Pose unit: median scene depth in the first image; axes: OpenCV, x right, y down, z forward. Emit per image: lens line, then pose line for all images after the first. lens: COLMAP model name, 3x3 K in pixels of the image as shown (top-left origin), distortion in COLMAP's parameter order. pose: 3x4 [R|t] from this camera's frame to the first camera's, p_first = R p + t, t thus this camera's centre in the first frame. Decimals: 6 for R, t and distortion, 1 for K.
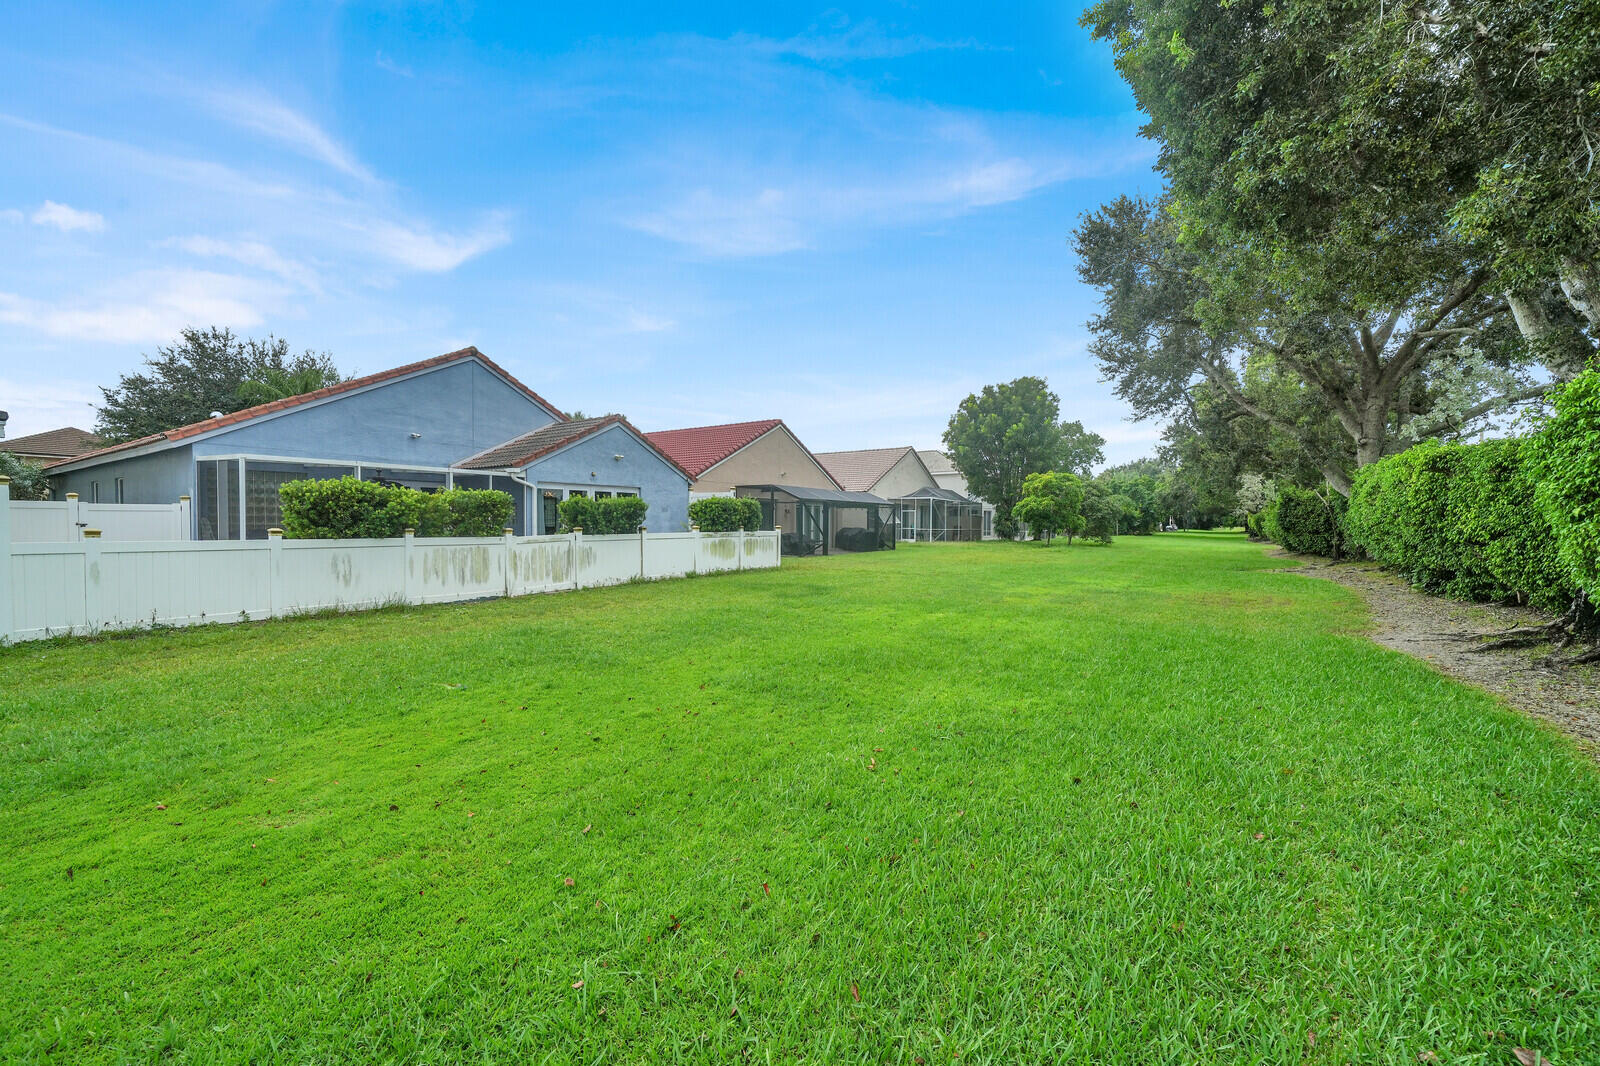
lens RADIAL K [[654.5, 0, 799.9], [0, 654.5, 530.6], [0, 0, 1]] dist [-0.003266, 0.000014]
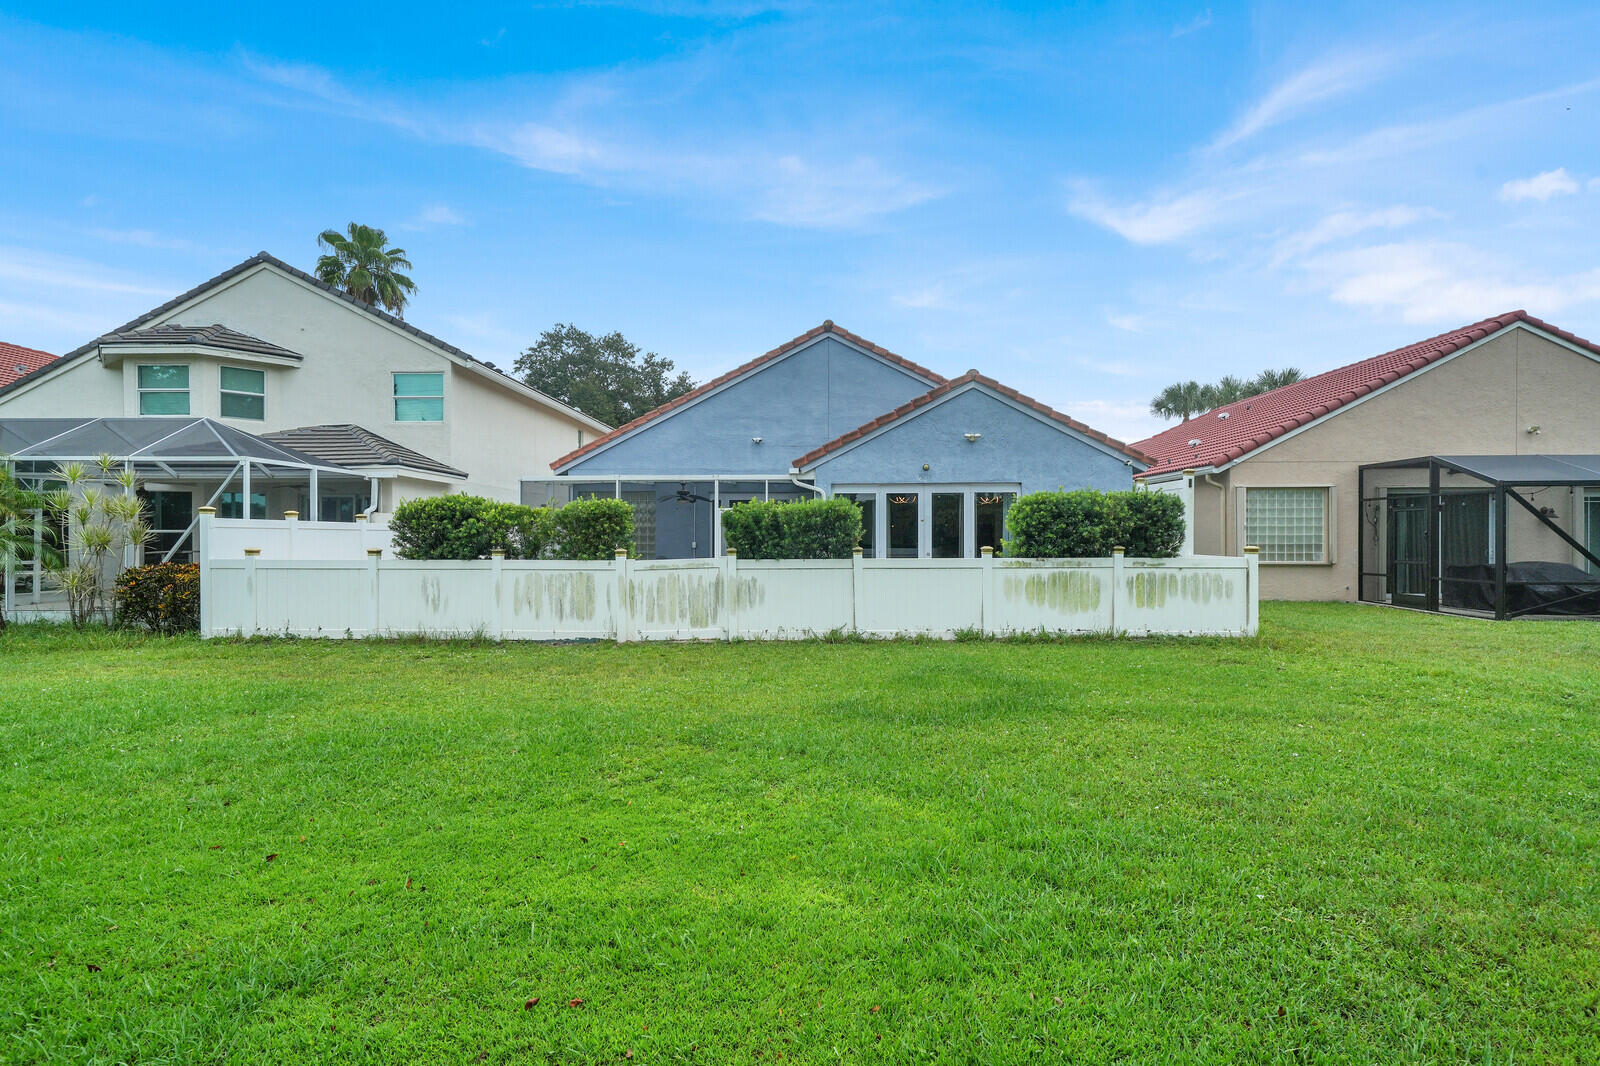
lens RADIAL K [[755.2, 0, 800.3], [0, 755.2, 537.6], [0, 0, 1]] dist [0.011430, 0.000013]
pose [[0.517625, -0.006946, -0.855580, 0.320813], [-0.006768, 0.999903, -0.012212, -0.006100], [0.855581, 0.012112, 0.517527, 0.591644]]
